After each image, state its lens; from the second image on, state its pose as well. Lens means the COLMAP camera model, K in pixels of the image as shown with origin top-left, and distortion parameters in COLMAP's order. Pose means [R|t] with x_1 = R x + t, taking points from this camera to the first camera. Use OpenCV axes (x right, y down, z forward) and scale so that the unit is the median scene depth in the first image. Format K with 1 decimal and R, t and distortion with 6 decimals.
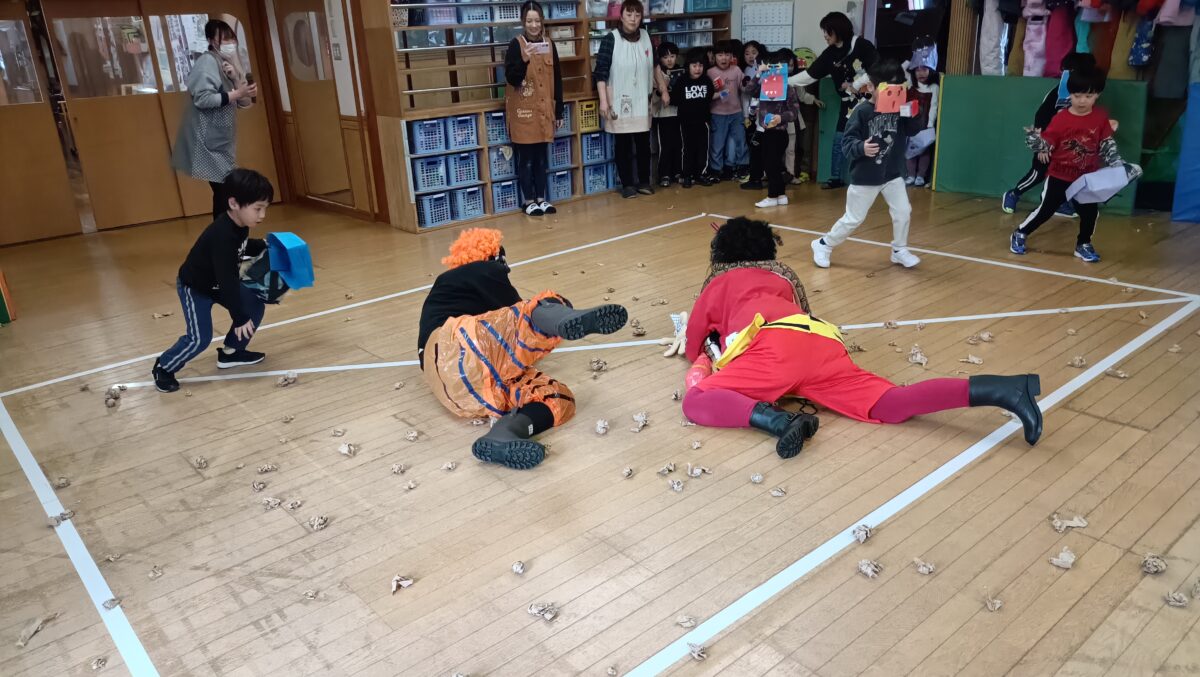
lens RADIAL K [[881.6, 0, 595.7], [0, 881.6, 333.2], [0, 0, 1]] dist [0.011179, 0.000036]
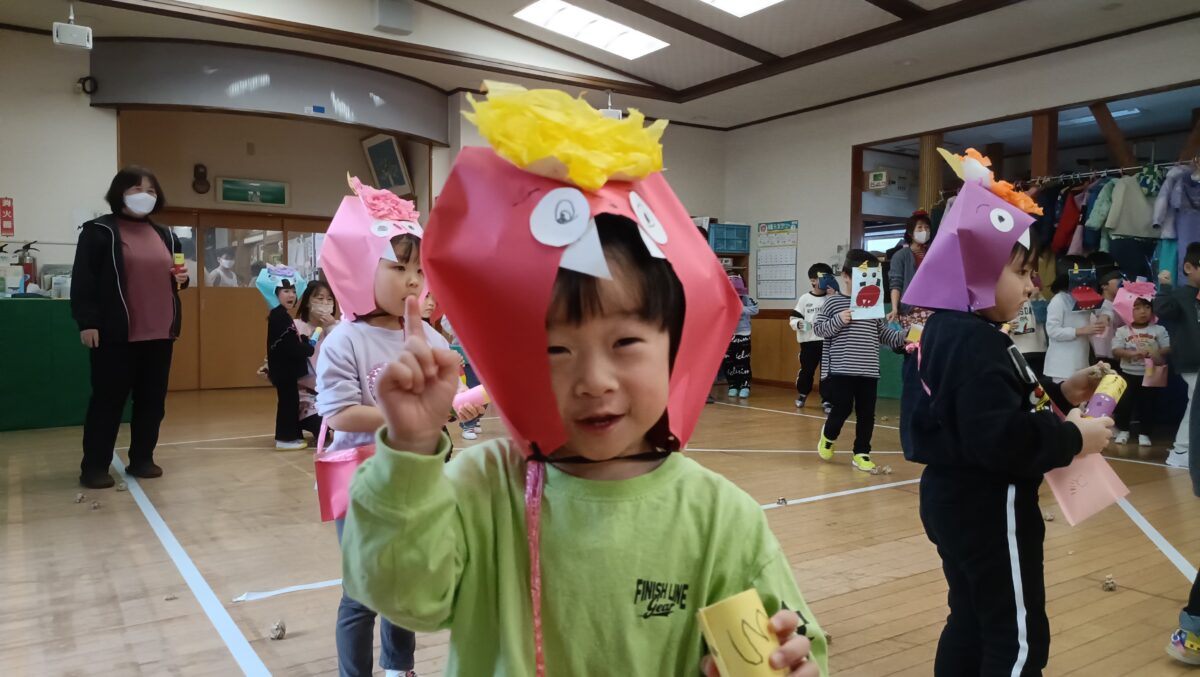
lens RADIAL K [[881.6, 0, 604.4], [0, 881.6, 335.7], [0, 0, 1]] dist [0.011179, 0.000036]
pose [[0.991677, 0.054192, -0.116793, 0.316163], [-0.086920, 0.950984, -0.296773, 0.353160], [0.094986, 0.304455, 0.947779, -0.384215]]
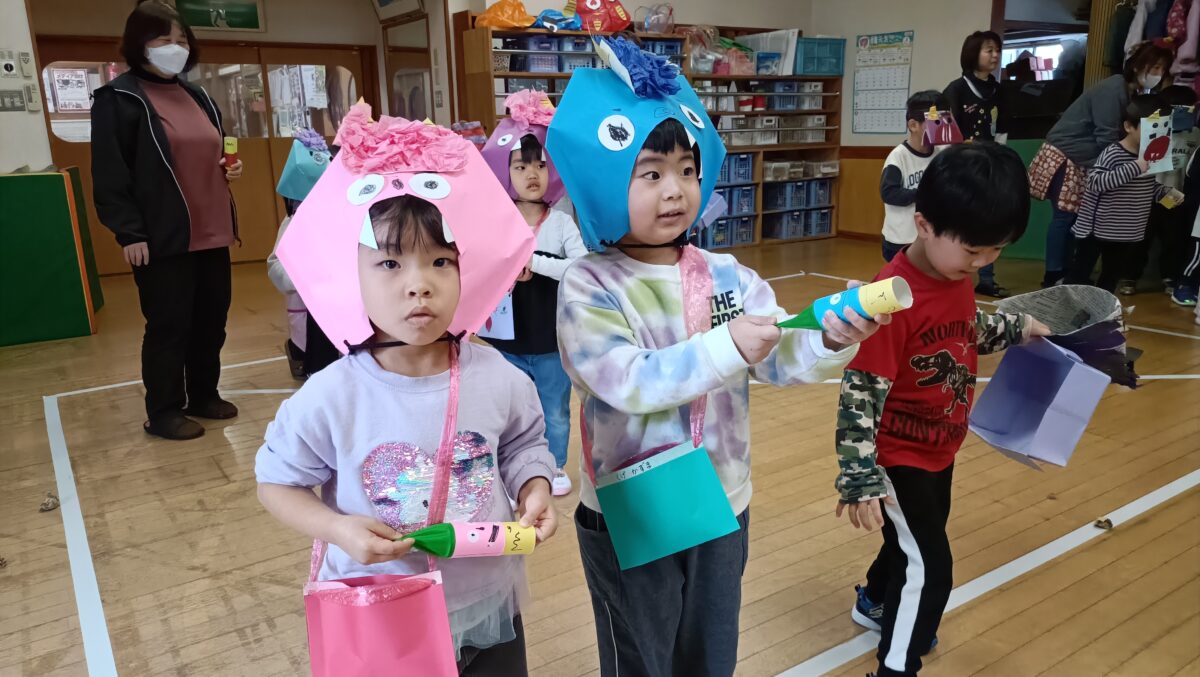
lens RADIAL K [[881.6, 0, 595.7], [0, 881.6, 336.2], [0, 0, 1]] dist [0.011179, 0.000036]
pose [[0.991942, 0.051789, -0.115621, 0.034882], [-0.063333, 0.993118, -0.098514, 0.091926], [0.109724, 0.105043, 0.988396, 0.138863]]
